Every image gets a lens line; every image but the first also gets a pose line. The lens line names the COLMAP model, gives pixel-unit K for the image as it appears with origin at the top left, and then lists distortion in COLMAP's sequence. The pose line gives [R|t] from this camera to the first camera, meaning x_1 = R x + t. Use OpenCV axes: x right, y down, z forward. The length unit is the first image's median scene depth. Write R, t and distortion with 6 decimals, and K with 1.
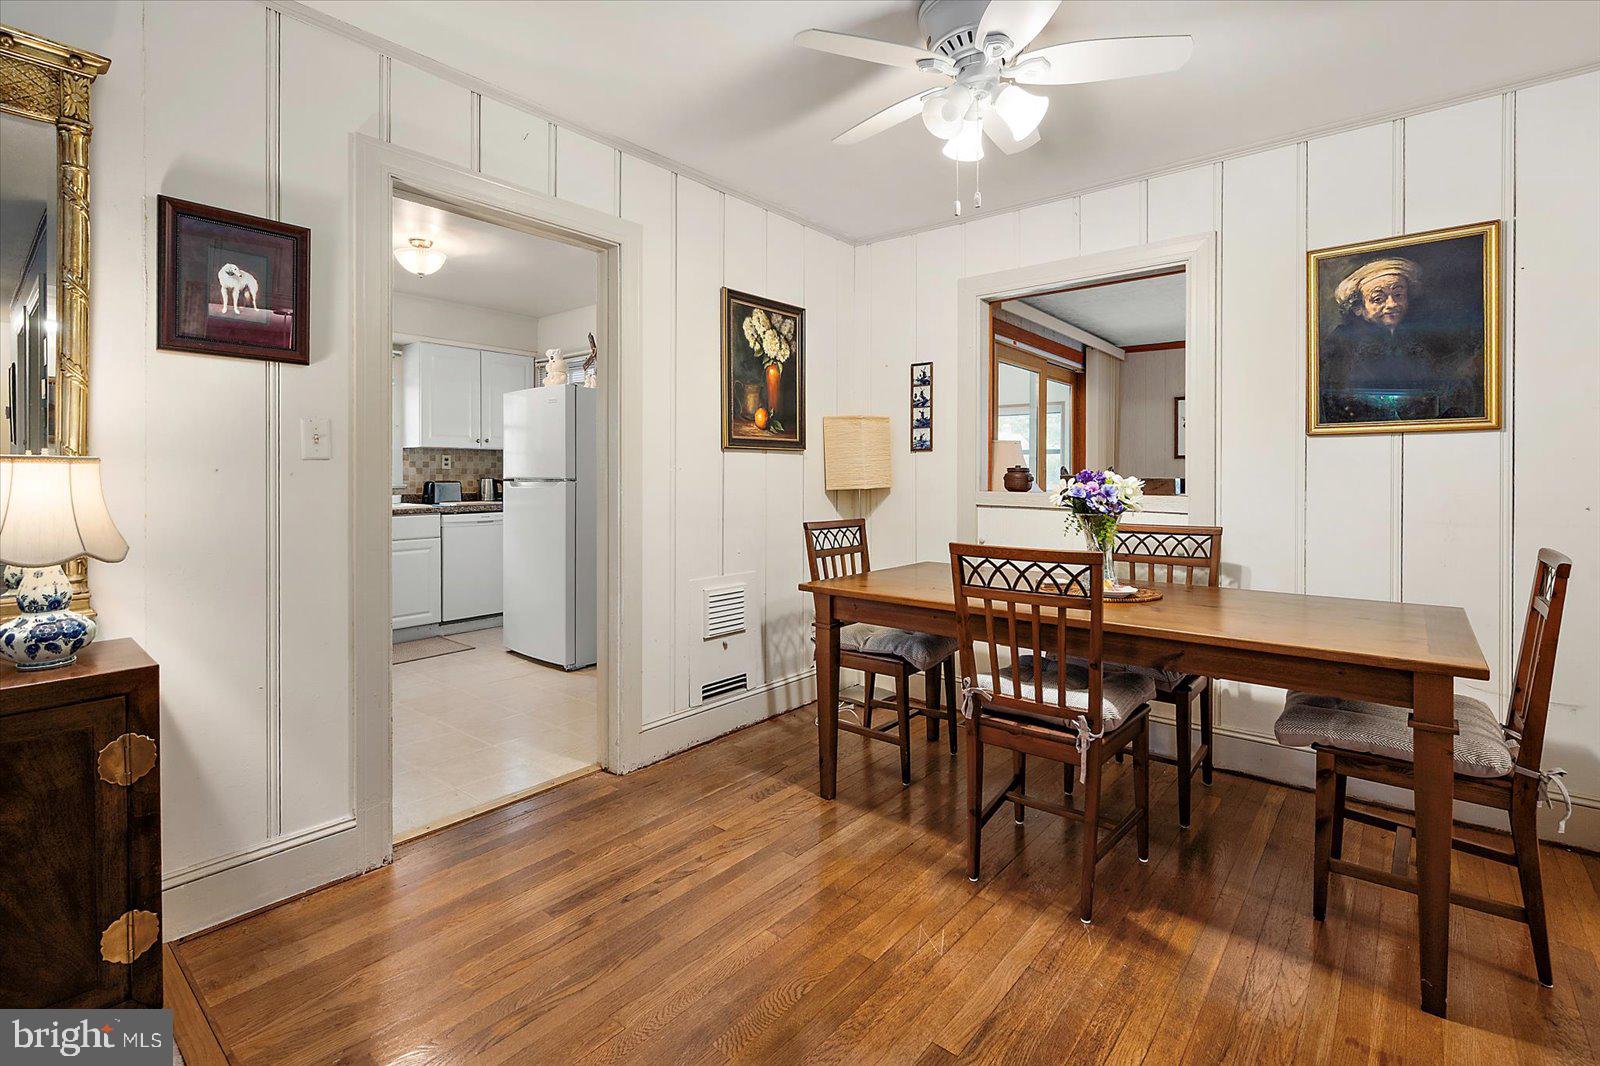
lens RADIAL K [[730.7, 0, 781.6], [0, 730.7, 478.7], [0, 0, 1]] dist [0.005784, 0.000673]
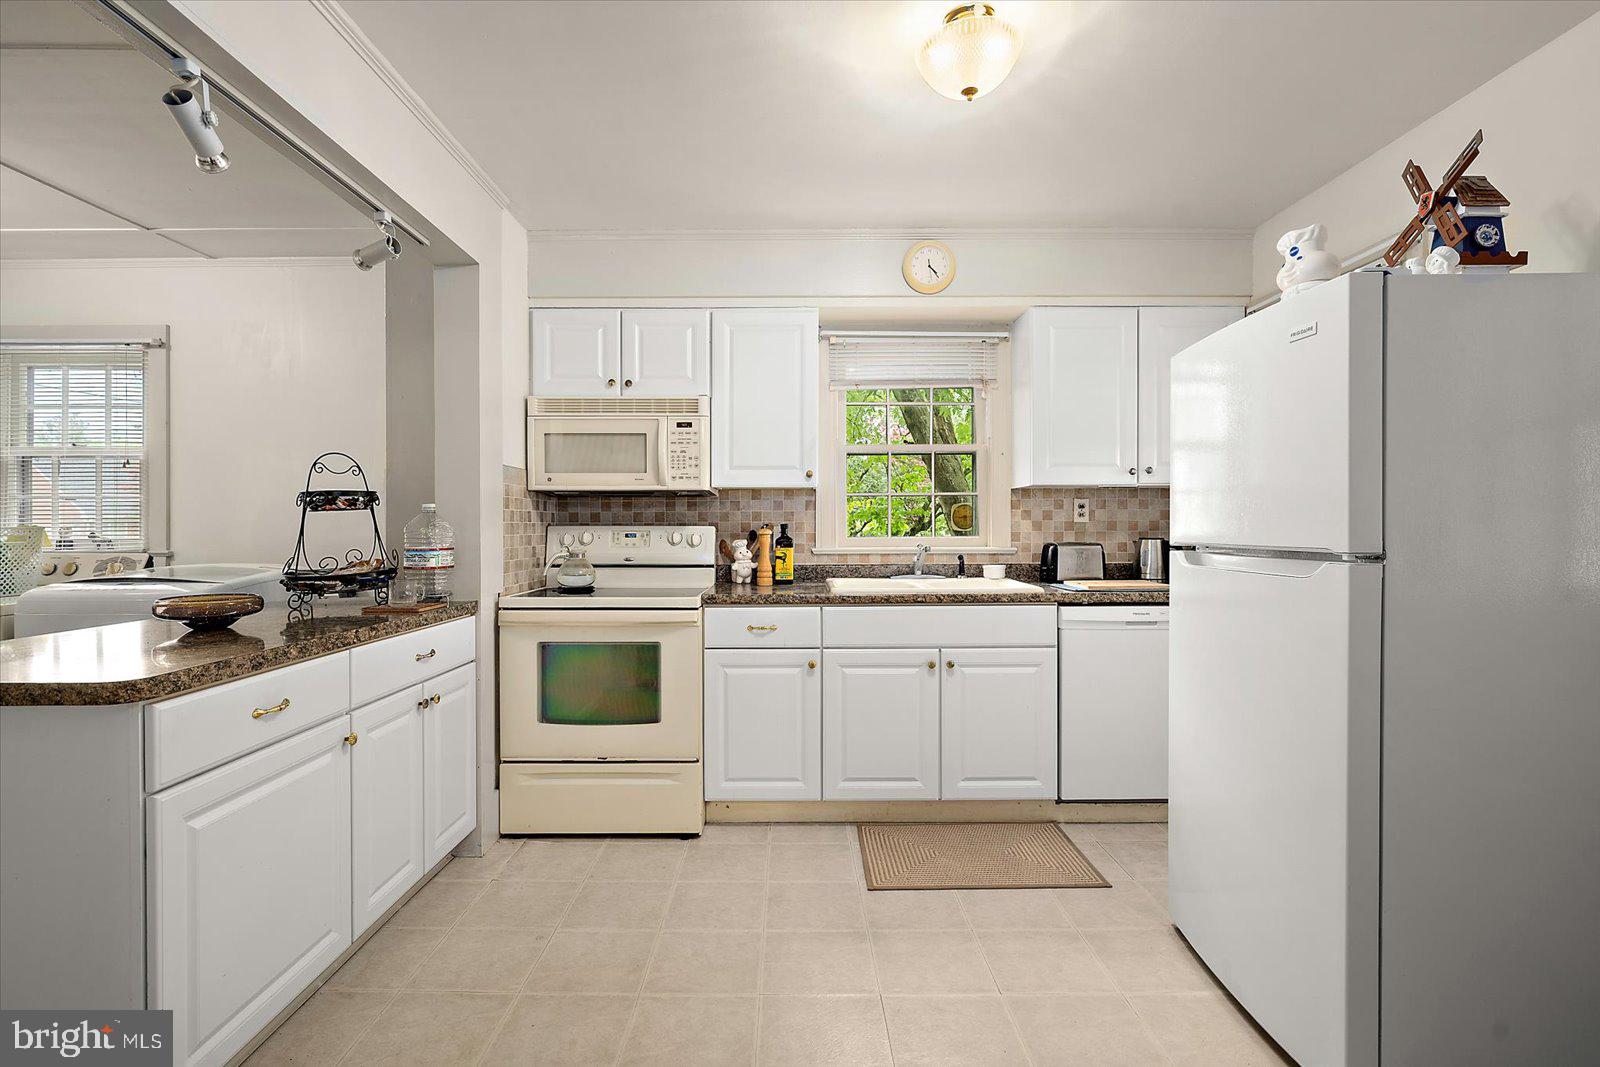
lens RADIAL K [[765.9, 0, 800.4], [0, 765.9, 533.7], [0, 0, 1]] dist [-0.001648, -0.001639]
pose [[0.661629, 0.008064, -0.749788, -0.250170], [-0.003044, 0.999963, 0.008068, -0.014564], [0.749825, -0.003056, 0.661629, 0.729748]]
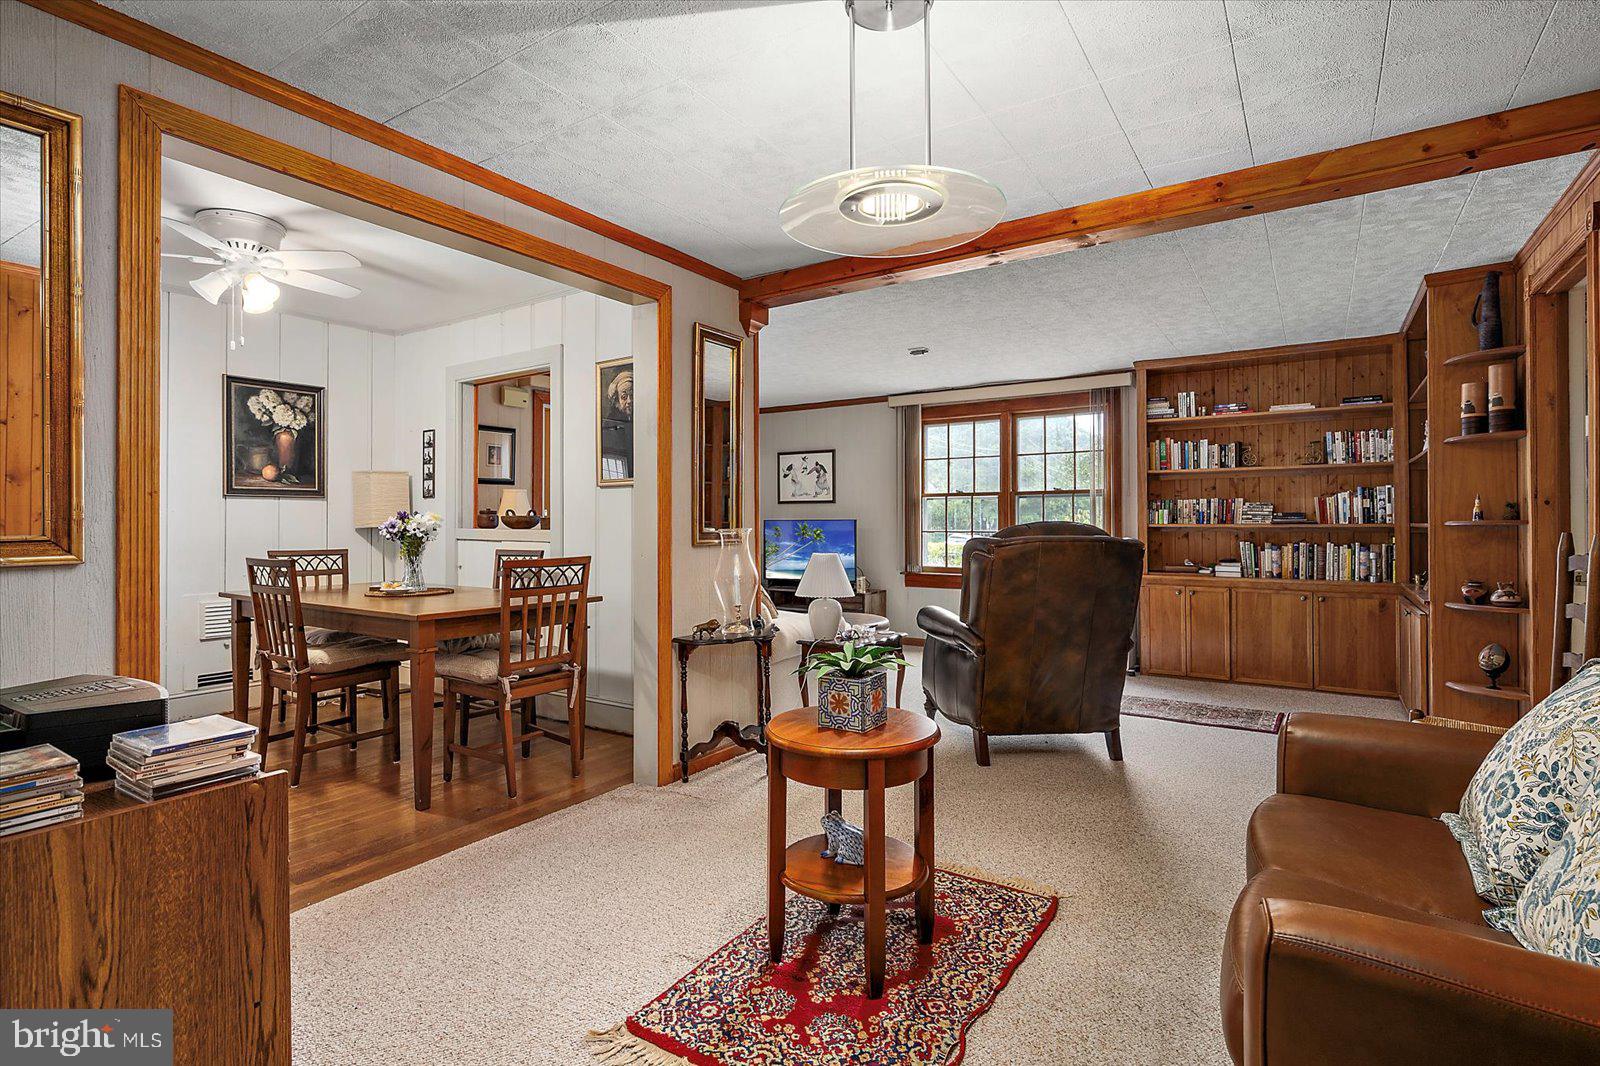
lens RADIAL K [[765.9, 0, 788.9], [0, 765.9, 521.2], [0, 0, 1]] dist [-0.001648, -0.001639]
pose [[0.994823, -0.004188, 0.101541, 0.751979], [0.004609, 0.999982, -0.003913, 0.012511], [-0.101523, 0.004361, 0.994824, -0.448464]]
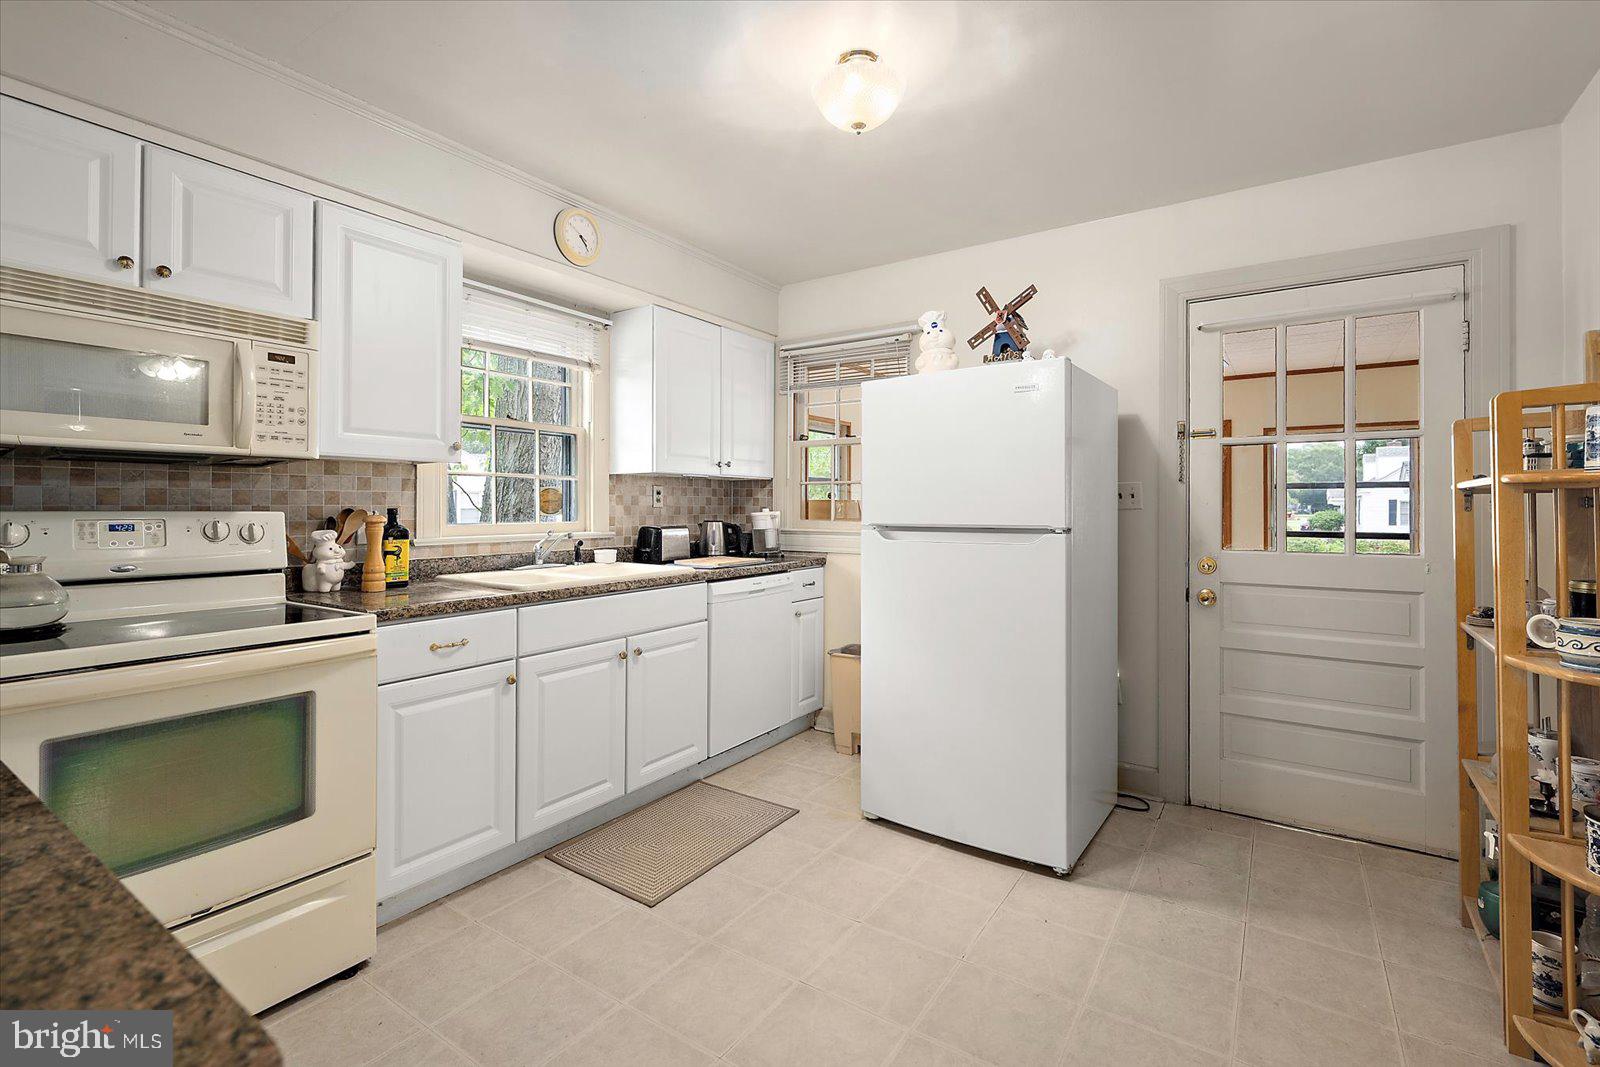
lens RADIAL K [[699.6, 0, 822.8], [0, 699.6, 506.3], [0, 0, 1]] dist [-0.005315, -0.000957]
pose [[0.991886, 0.001859, 0.127114, -0.684525], [-0.000827, 0.999966, -0.008166, -0.015777], [-0.127125, 0.007994, 0.991855, 0.630864]]
